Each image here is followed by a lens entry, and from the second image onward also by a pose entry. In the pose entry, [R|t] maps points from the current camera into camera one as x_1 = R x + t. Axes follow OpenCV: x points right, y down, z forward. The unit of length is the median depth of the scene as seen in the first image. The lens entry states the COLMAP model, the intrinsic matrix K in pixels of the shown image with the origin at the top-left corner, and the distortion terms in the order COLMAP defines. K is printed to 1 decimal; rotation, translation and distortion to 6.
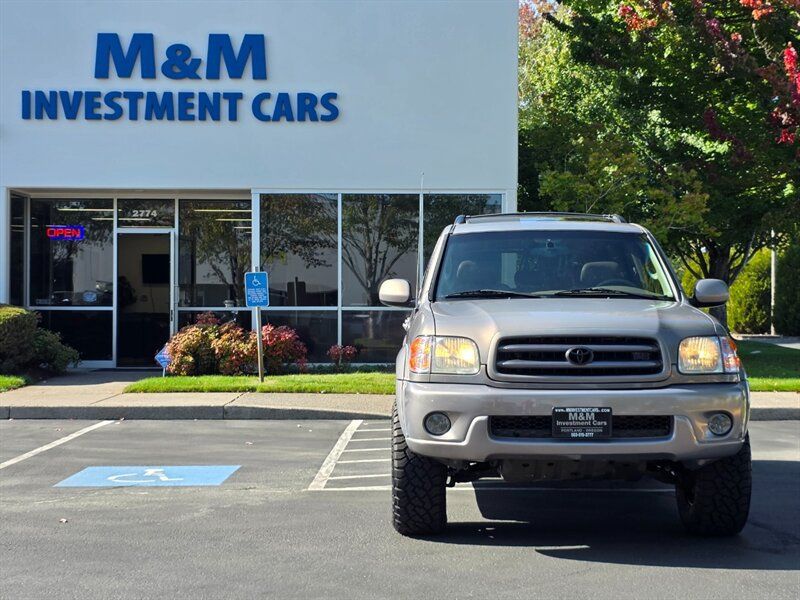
lens RADIAL K [[1382.5, 0, 421.0], [0, 1382.5, 297.2], [0, 0, 1]] dist [0.355891, -1.845247]
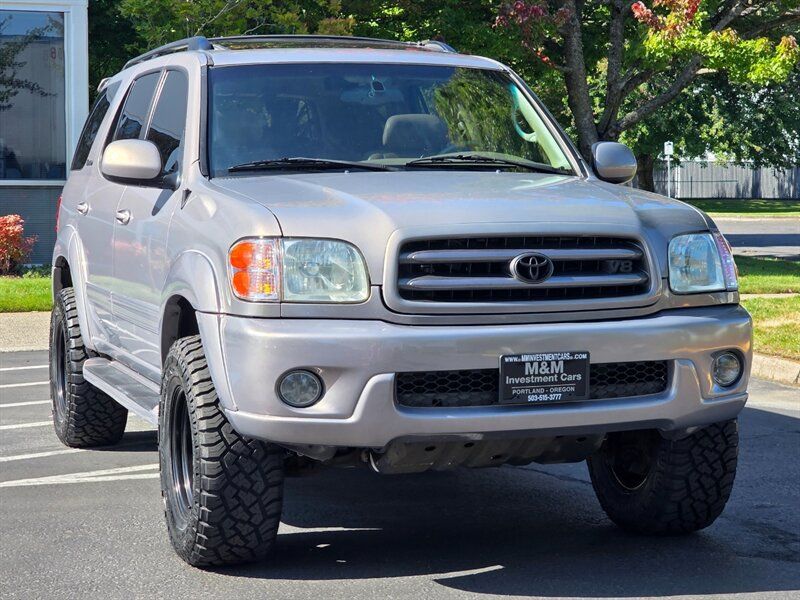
lens RADIAL K [[1856.4, 0, 399.3], [0, 1856.4, 259.8], [0, 0, 1]] dist [-0.573500, 8.439373]
pose [[0.949921, -0.015773, 0.312092, -0.161914], [-0.000545, 0.998640, 0.052129, -0.002877], [-0.312490, -0.049689, 0.948621, 0.211937]]
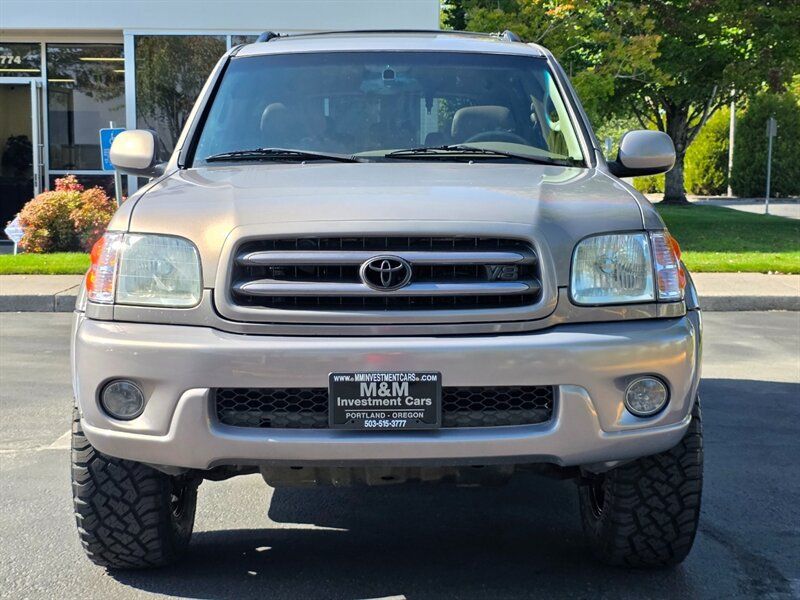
lens RADIAL K [[1314.4, 0, 400.0], [0, 1314.4, 300.0], [0, 0, 1]] dist [0.243024, -0.971685]
pose [[0.999991, -0.000956, 0.004187, 0.098631], [0.000508, 0.994396, 0.105715, -0.000413], [-0.004264, -0.105712, 0.994388, 0.420514]]
